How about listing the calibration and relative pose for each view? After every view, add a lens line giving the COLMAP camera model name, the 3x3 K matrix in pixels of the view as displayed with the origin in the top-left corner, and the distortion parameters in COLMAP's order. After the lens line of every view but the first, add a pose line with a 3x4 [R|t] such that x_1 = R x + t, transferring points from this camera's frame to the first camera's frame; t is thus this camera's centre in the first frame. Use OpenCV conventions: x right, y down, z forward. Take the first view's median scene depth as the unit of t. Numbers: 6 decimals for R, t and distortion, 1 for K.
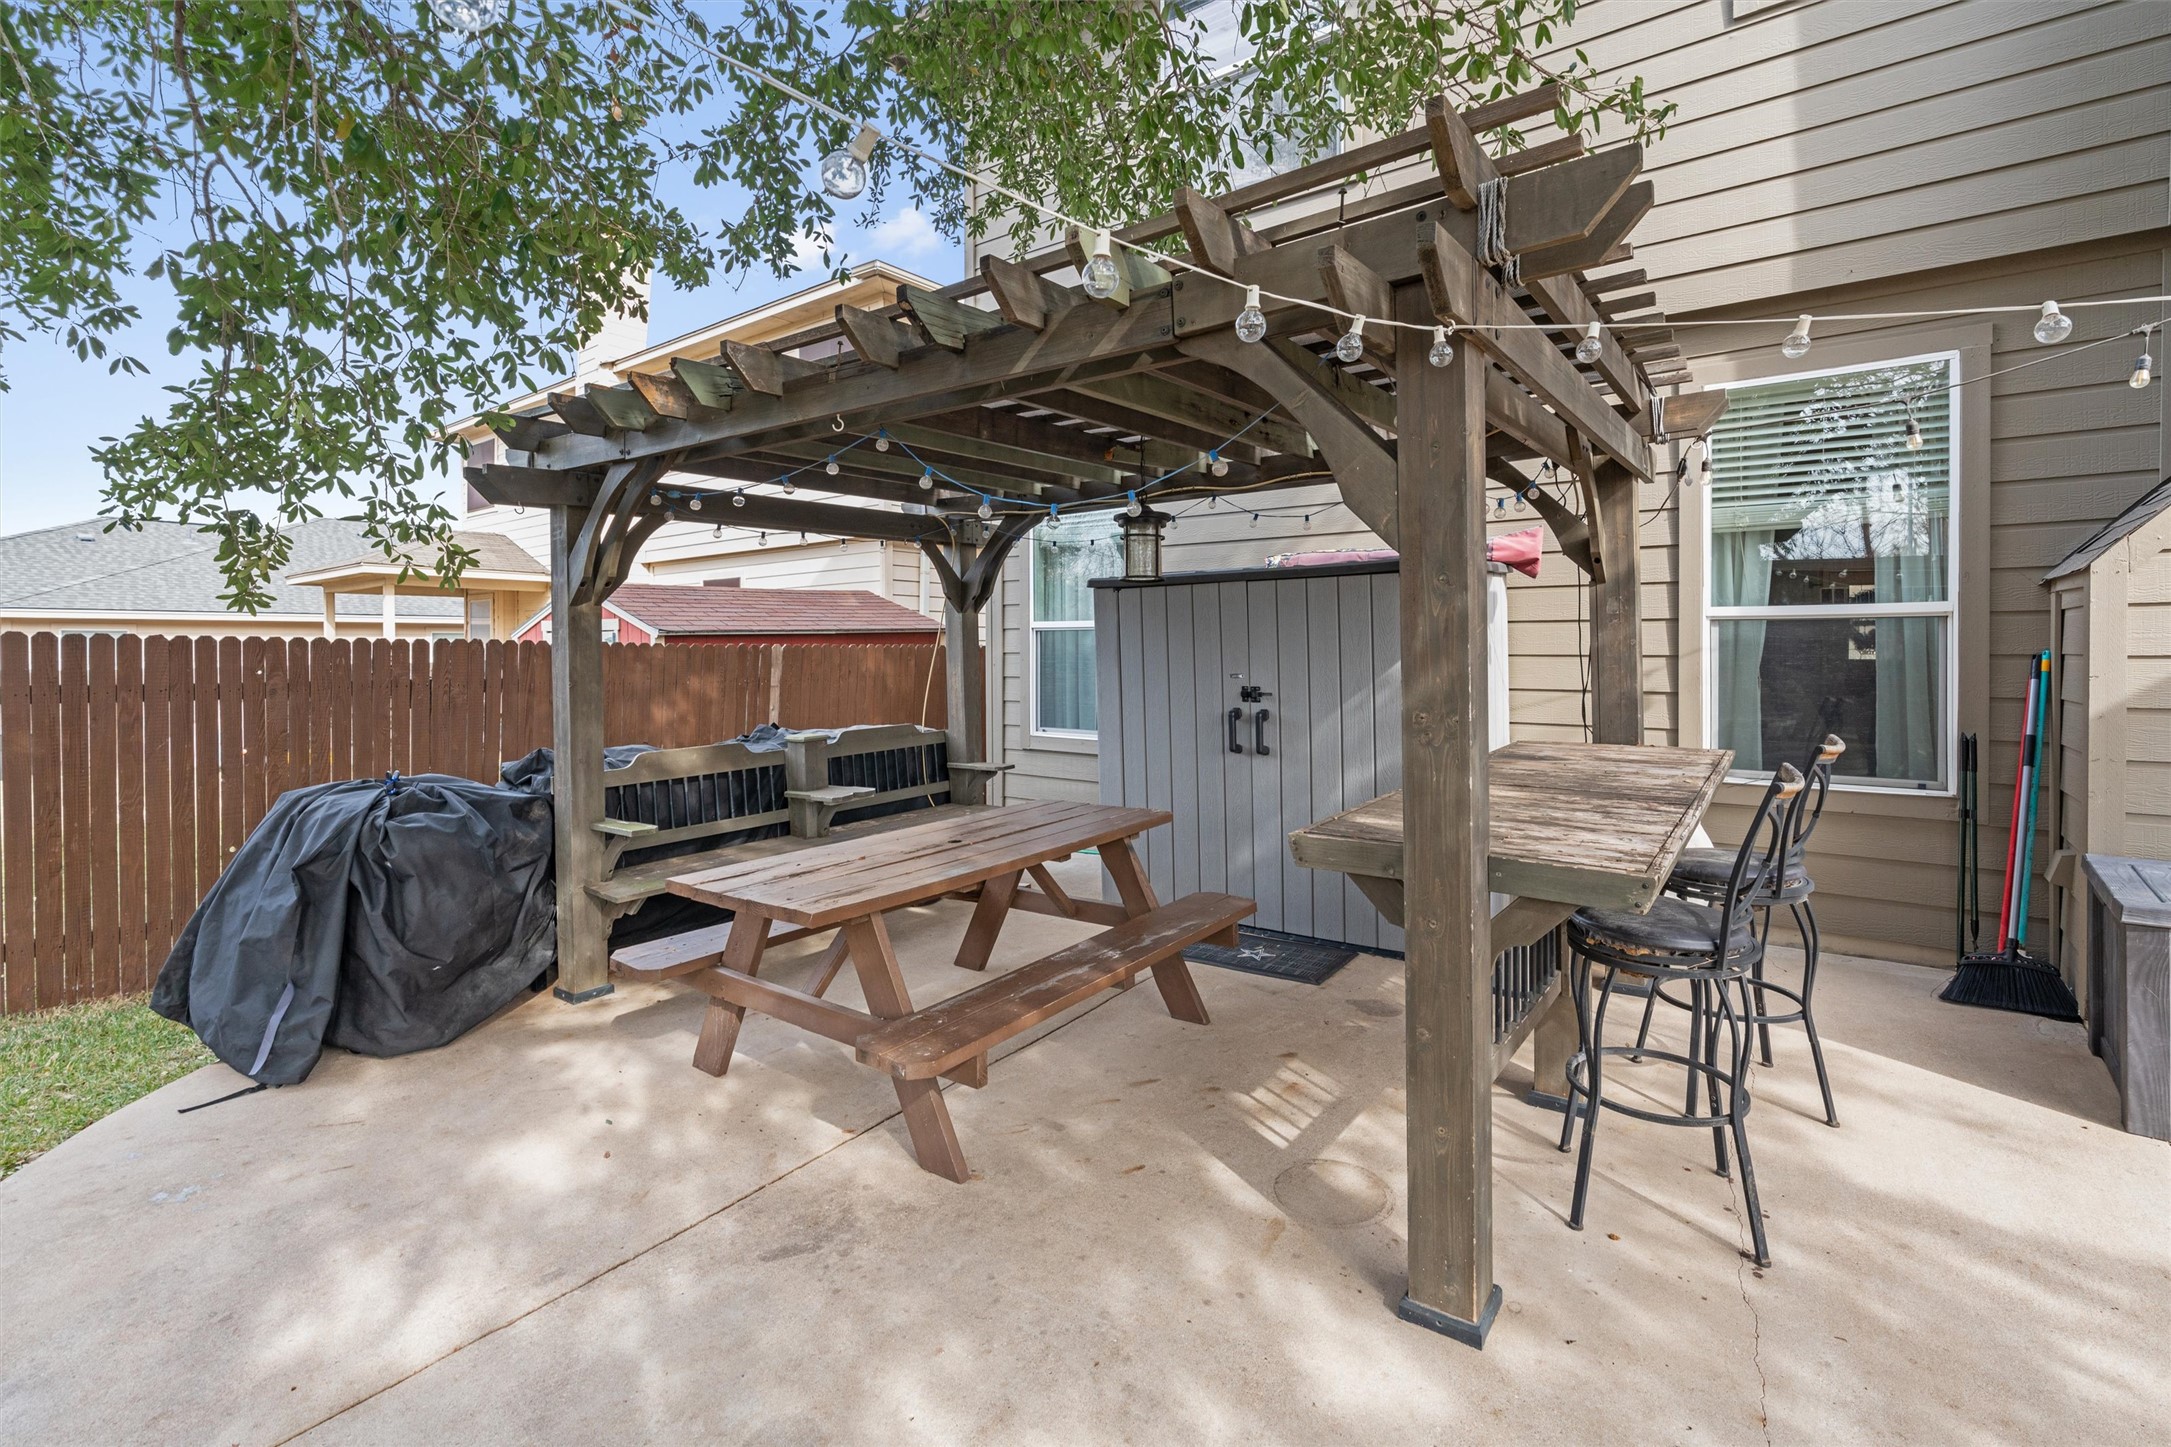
lens RADIAL K [[980.8, 0, 1106.6], [0, 980.8, 647.8], [0, 0, 1]] dist [-0.013185, 0.005407]
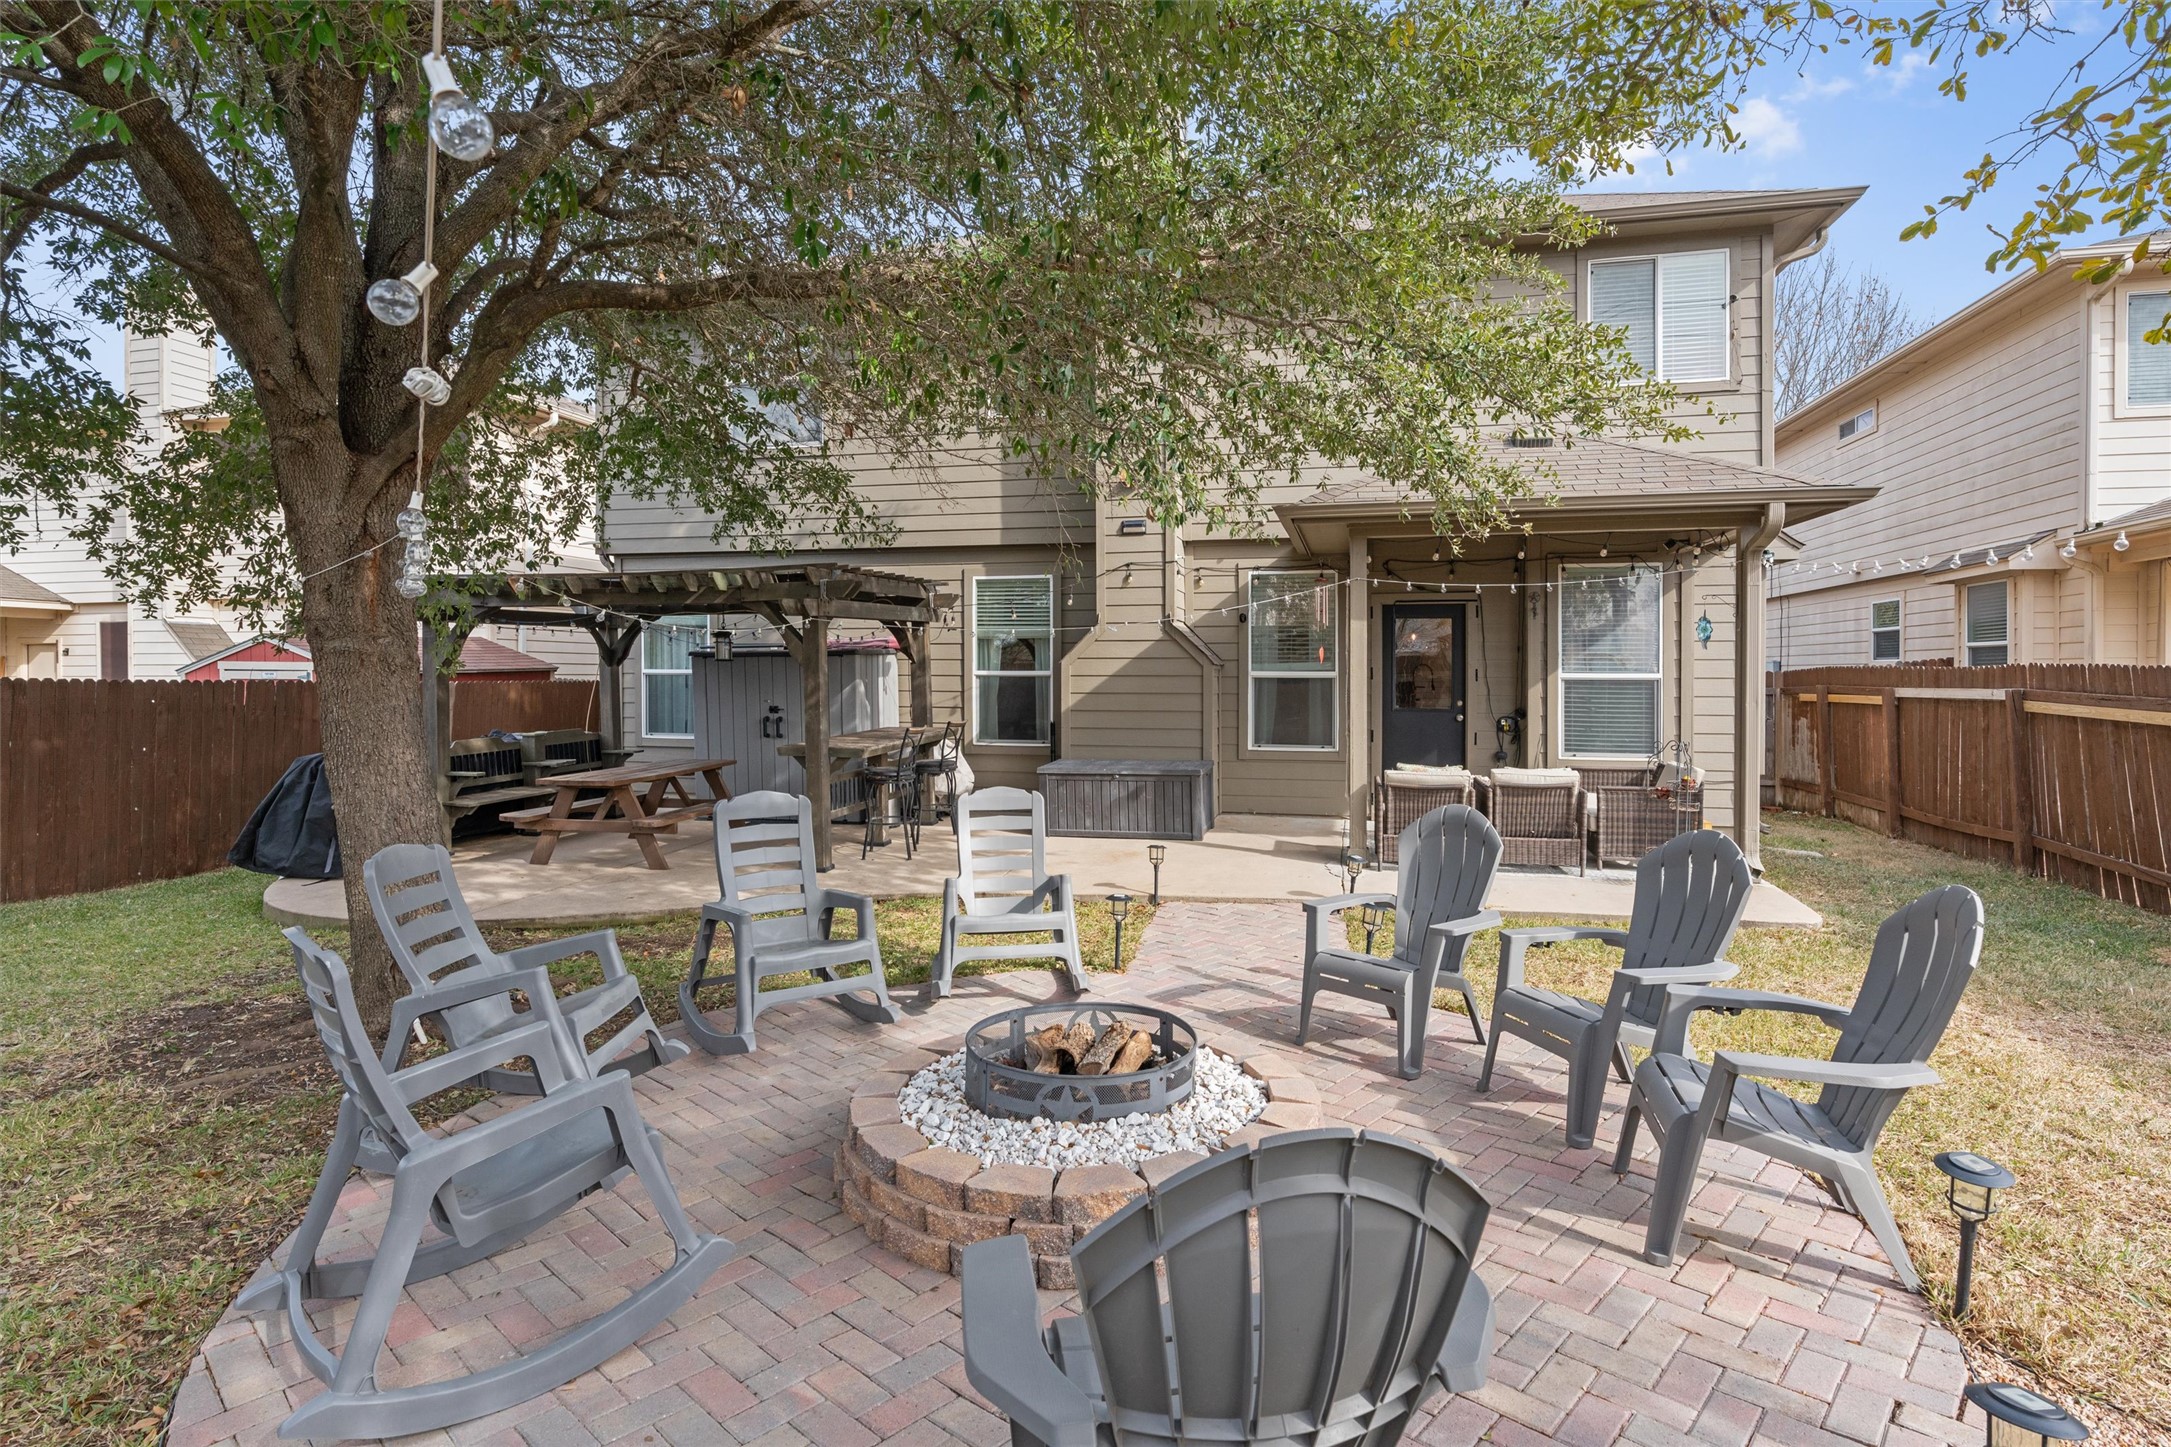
lens RADIAL K [[1051.5, 0, 1099.3], [0, 1051.5, 686.0], [0, 0, 1]] dist [-0.003898, 0.000003]
pose [[0.912891, 0.001811, 0.408199, -0.170474], [-0.005982, 0.999942, 0.008941, -0.034283], [-0.408159, -0.010604, 0.912849, -1.671171]]
